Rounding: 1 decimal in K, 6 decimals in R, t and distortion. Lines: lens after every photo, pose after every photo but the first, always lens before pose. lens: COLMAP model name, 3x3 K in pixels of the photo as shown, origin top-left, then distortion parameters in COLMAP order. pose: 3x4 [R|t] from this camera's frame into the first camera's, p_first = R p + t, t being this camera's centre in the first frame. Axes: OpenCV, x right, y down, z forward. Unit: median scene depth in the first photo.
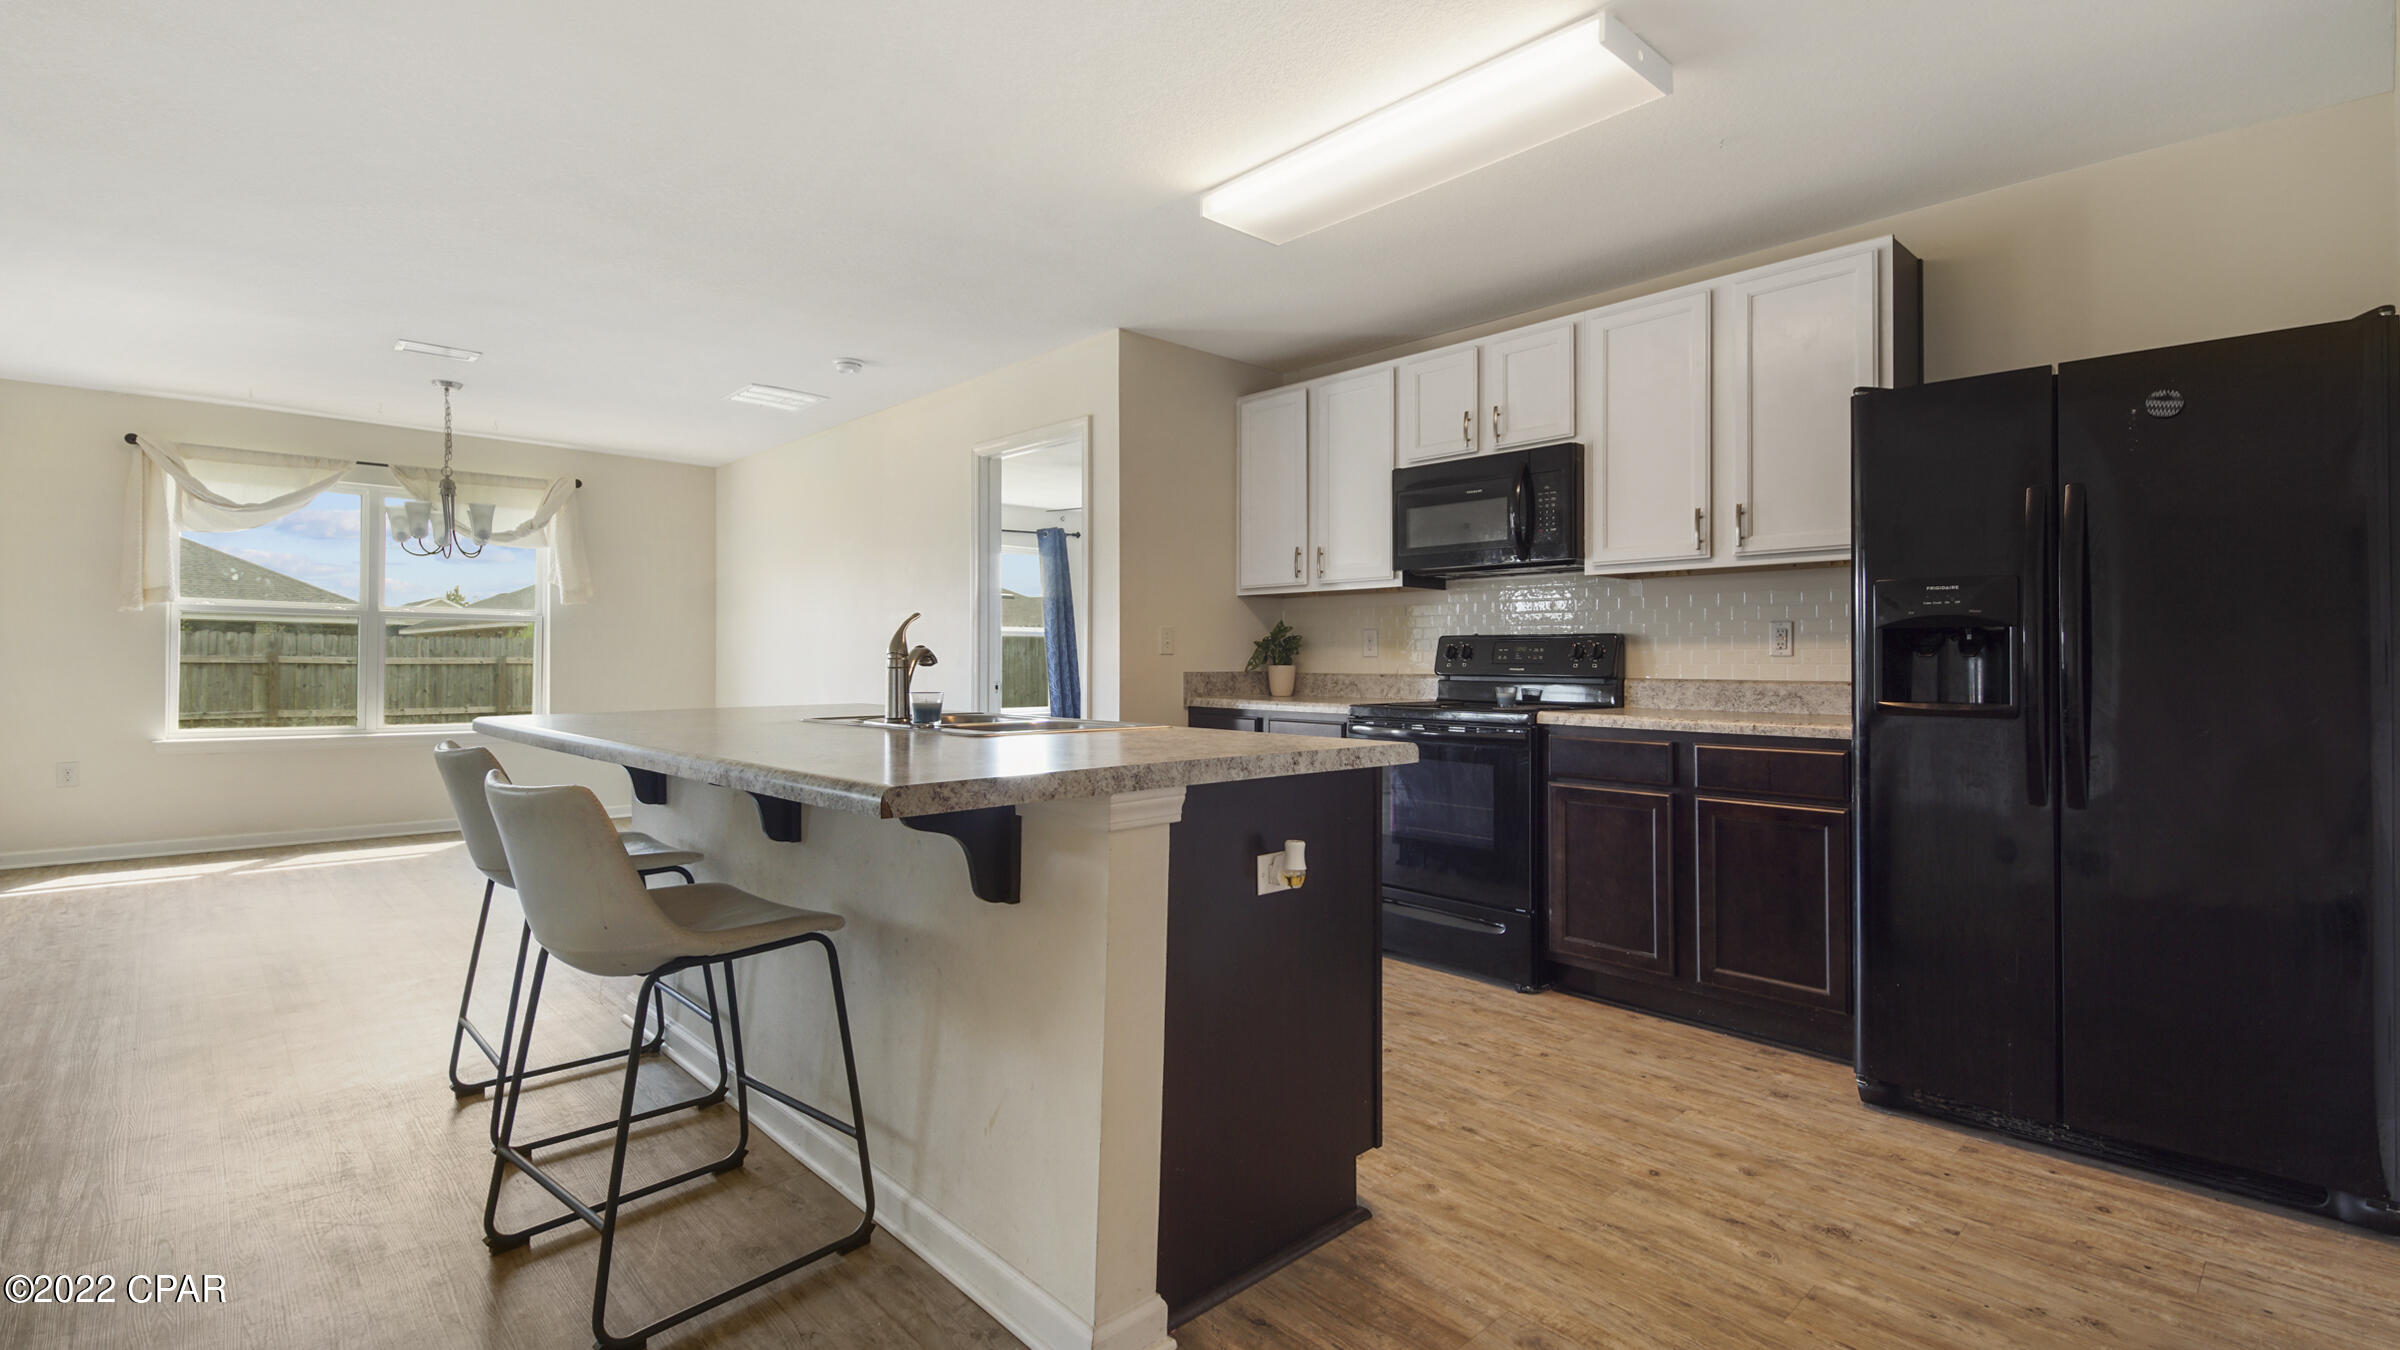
lens RADIAL K [[1069.6, 0, 1200.3], [0, 1069.6, 643.6], [0, 0, 1]] dist [0.035513, -0.019738]
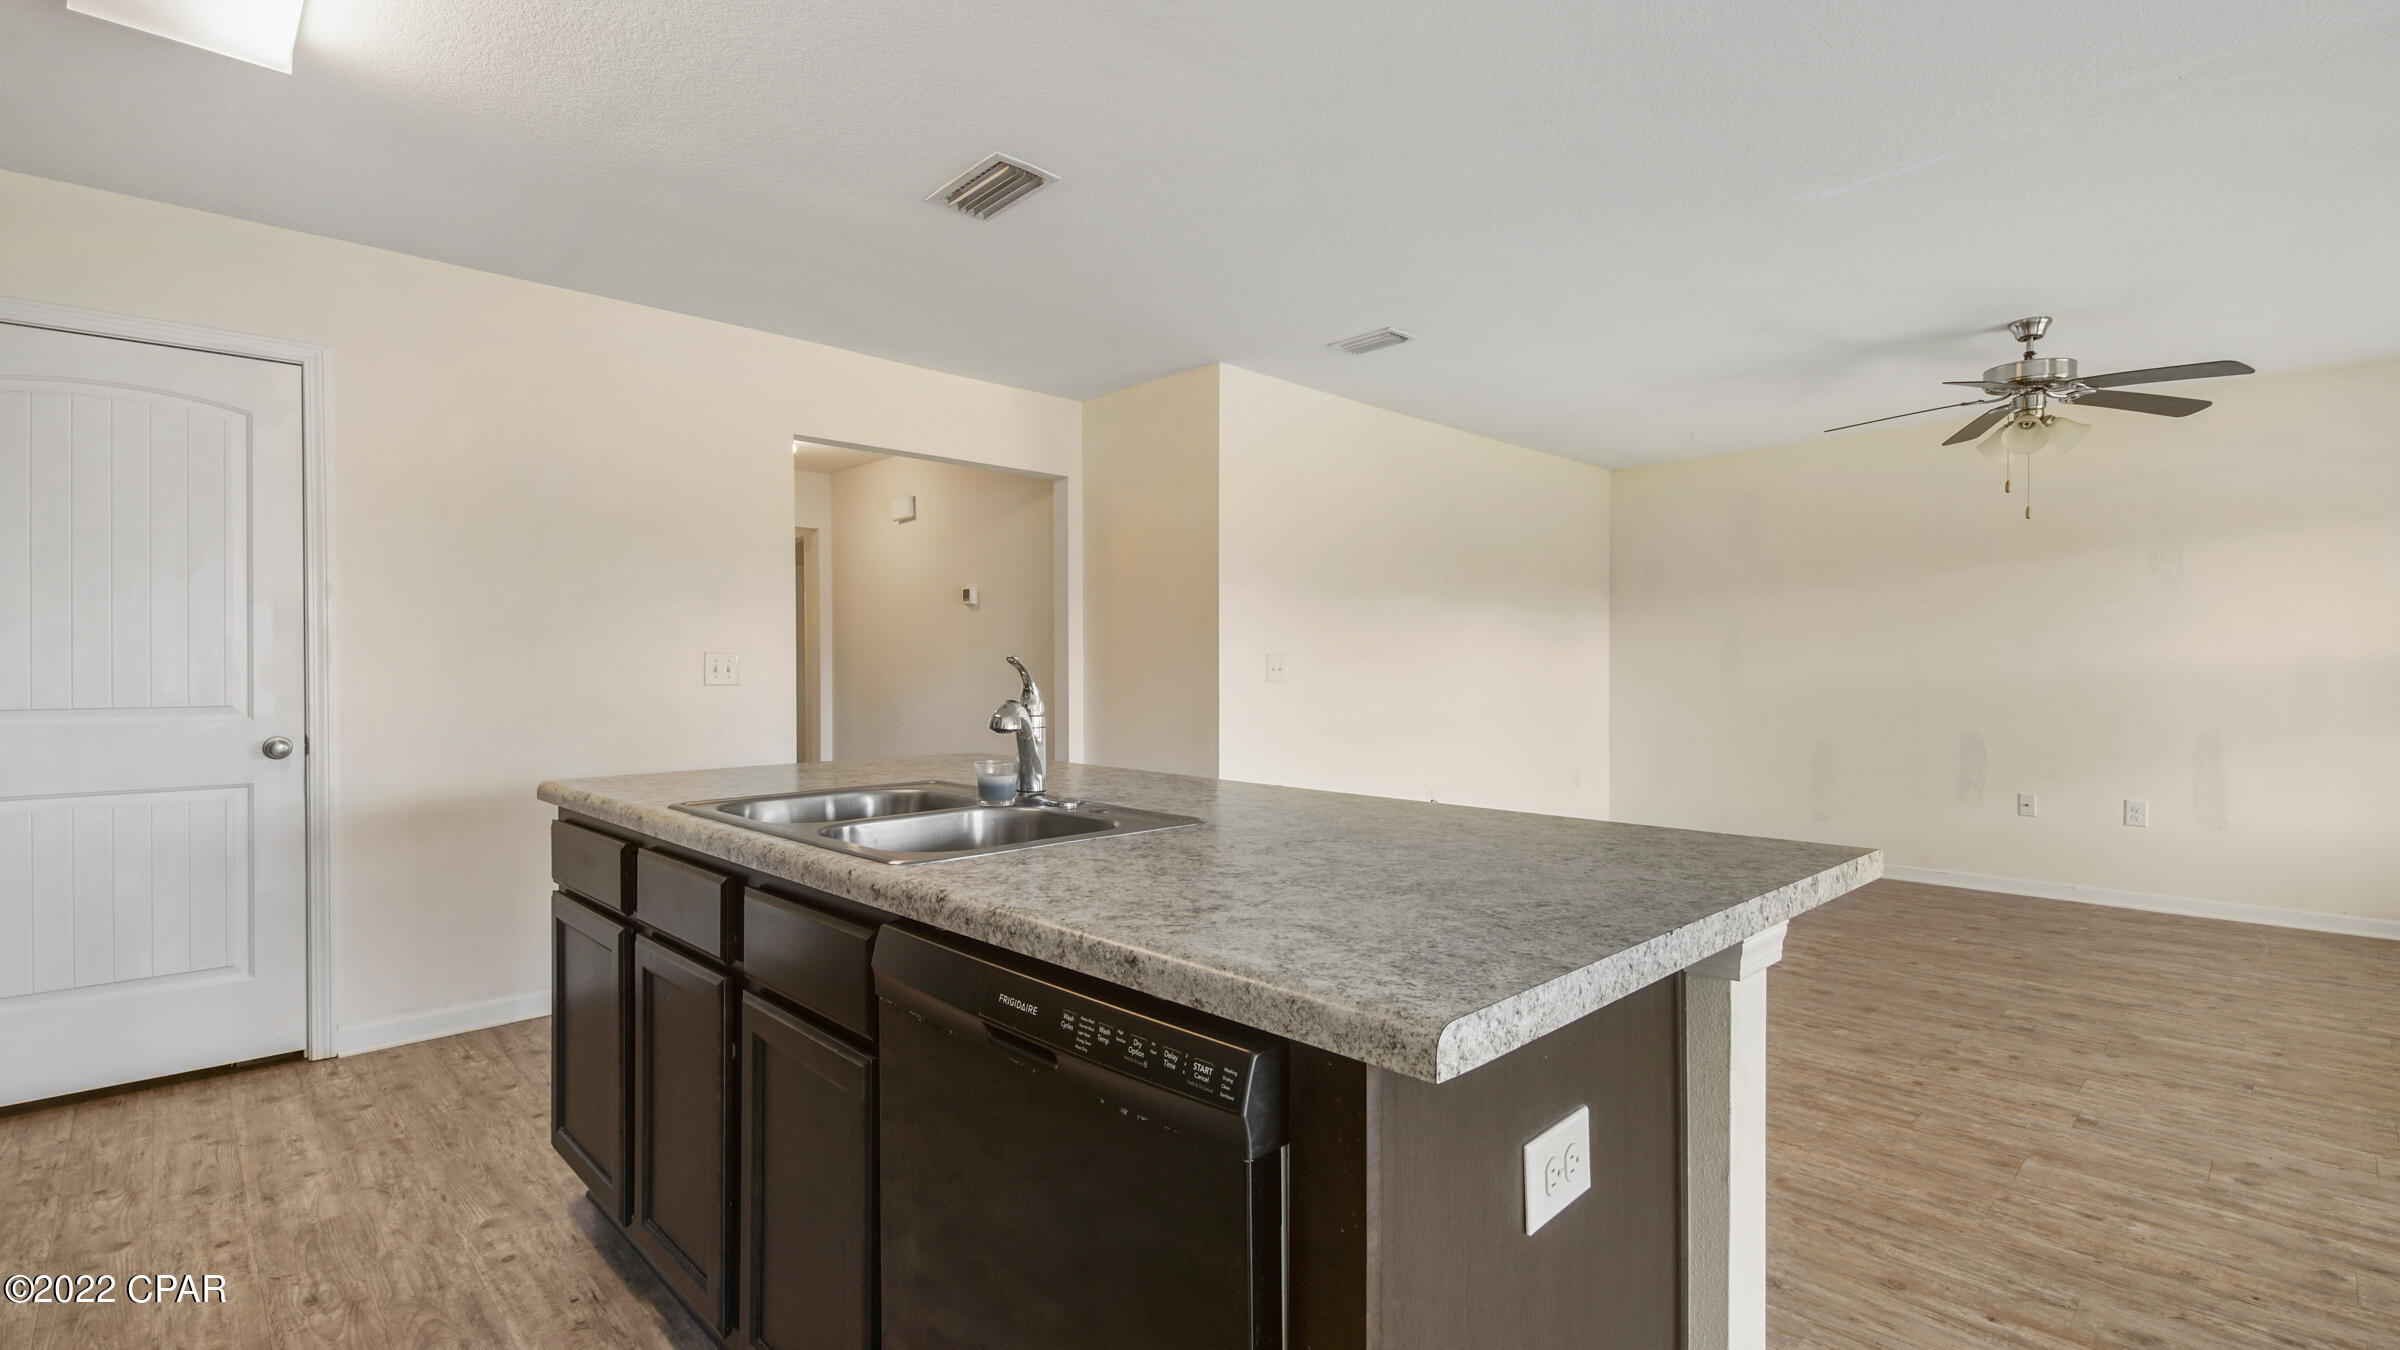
lens RADIAL K [[1059.0, 0, 1195.9], [0, 1059.0, 669.9], [0, 0, 1]] dist [0.034118, -0.019375]
pose [[-0.999965, -0.004302, -0.007181, -0.248714], [-0.004198, 0.999888, -0.014383, -0.005354], [0.007242, -0.014352, -0.999871, 1.127604]]
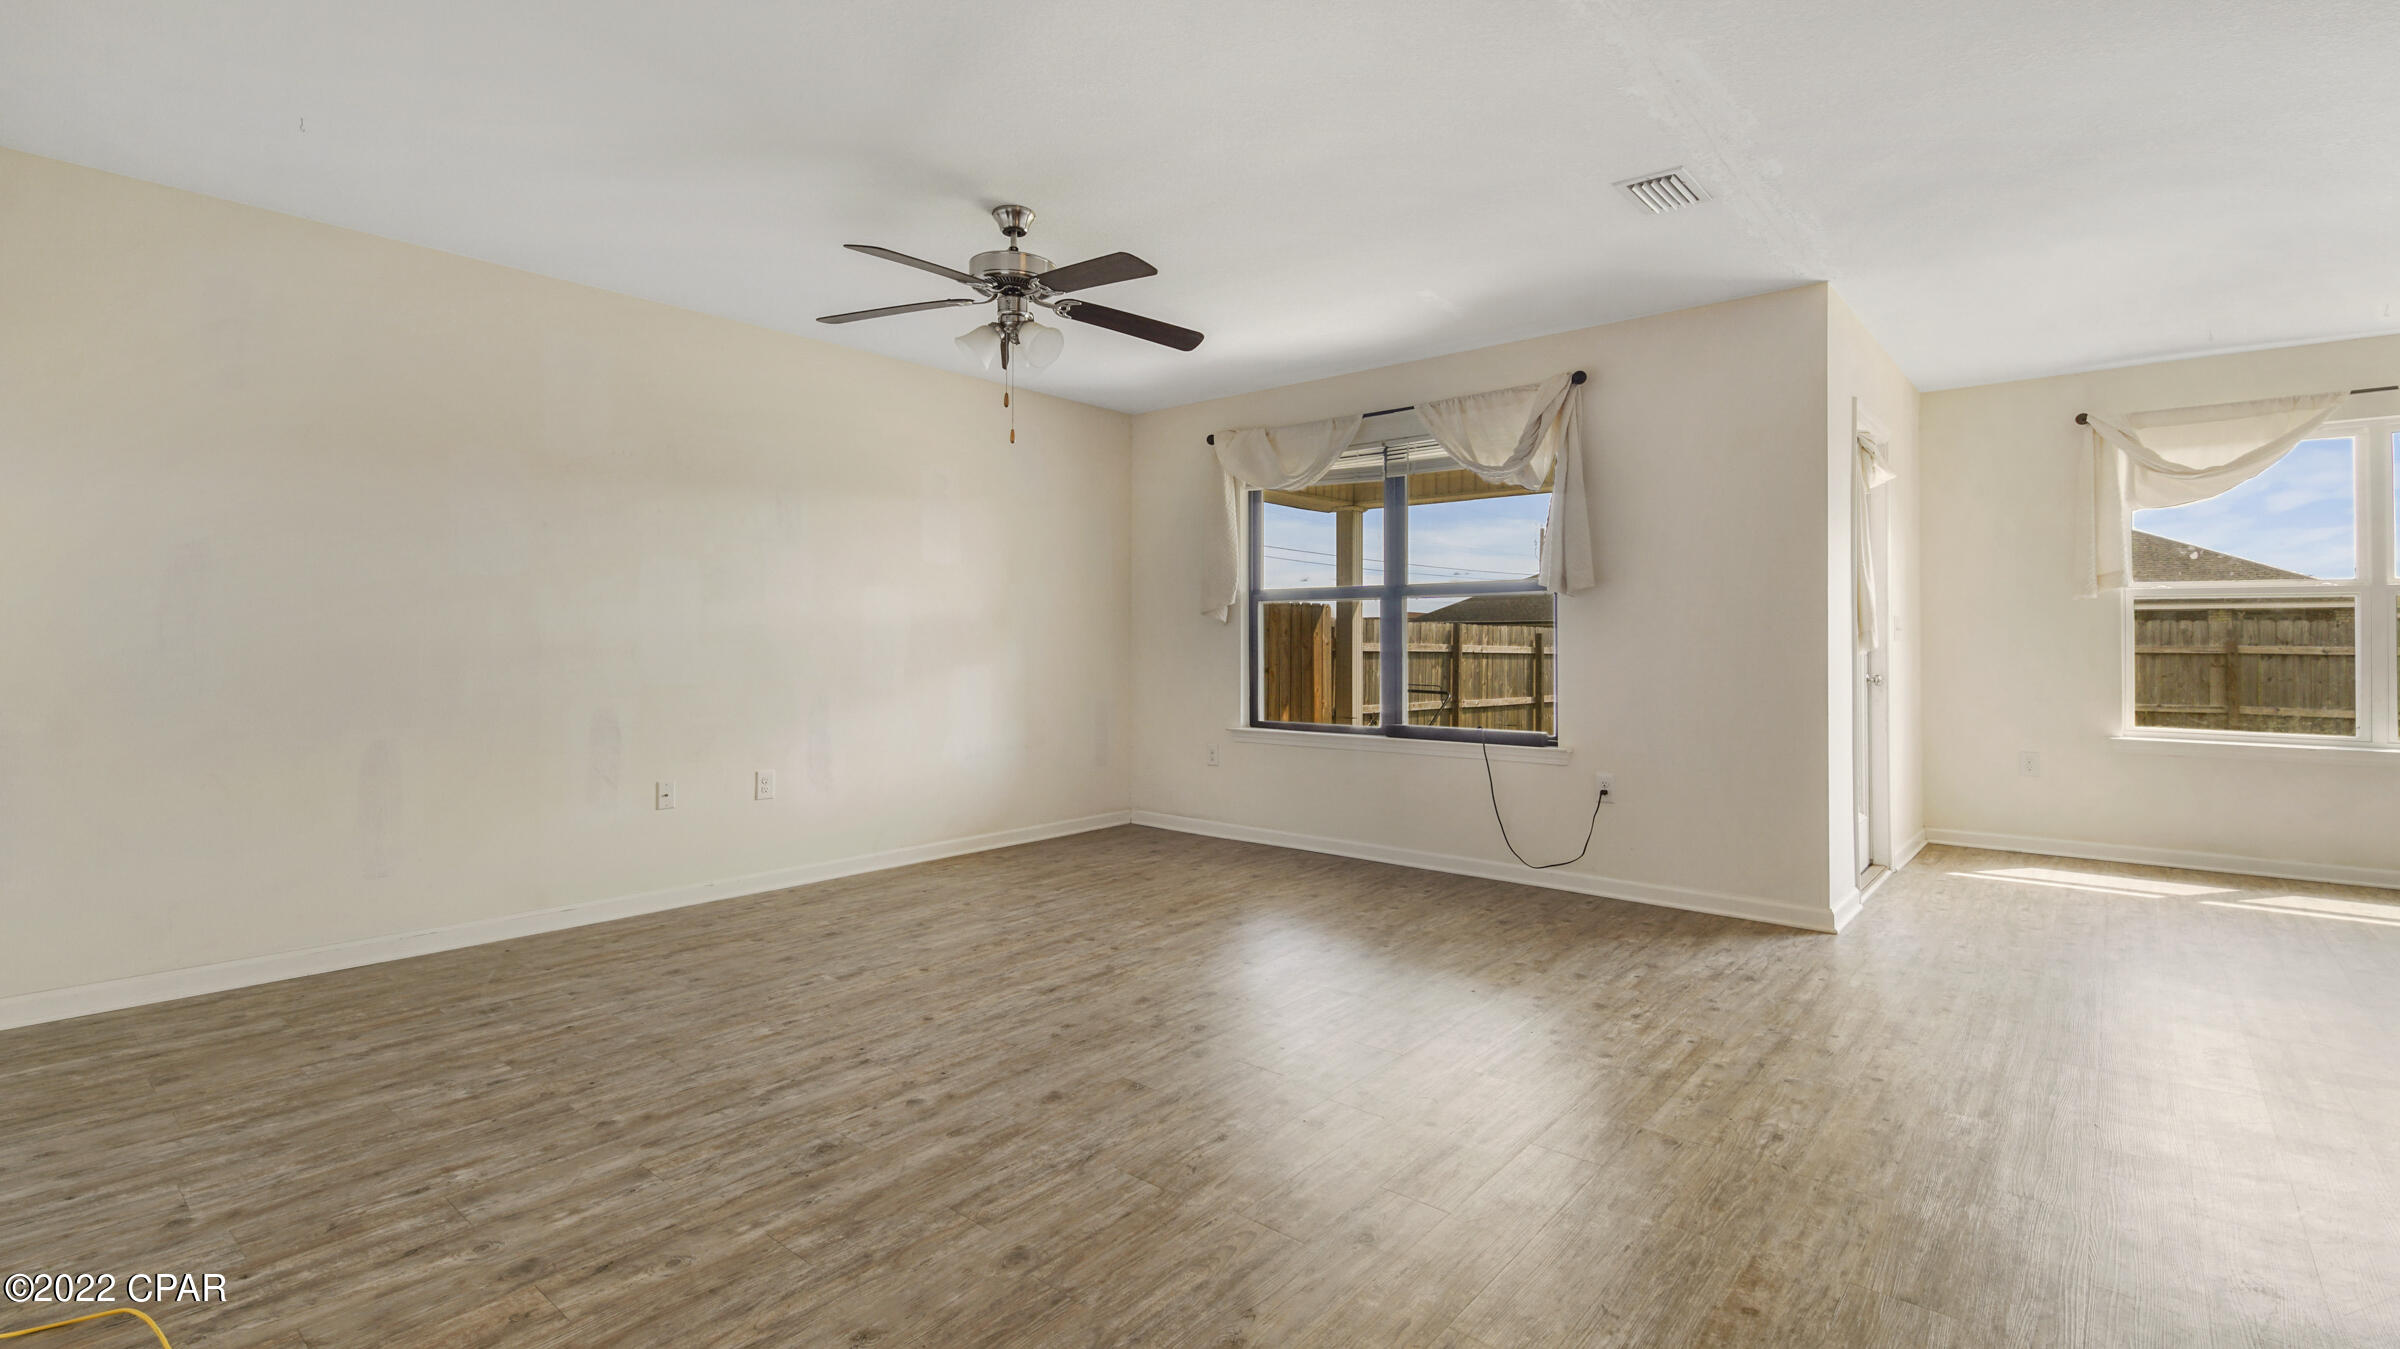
lens RADIAL K [[1069.6, 0, 1200.3], [0, 1069.6, 643.1], [0, 0, 1]] dist [0.035513, -0.019738]
pose [[0.107454, -0.007121, -0.994185, -0.169979], [0.015775, 0.999861, -0.005457, 0.002201], [0.994085, -0.015097, 0.107552, 0.176242]]
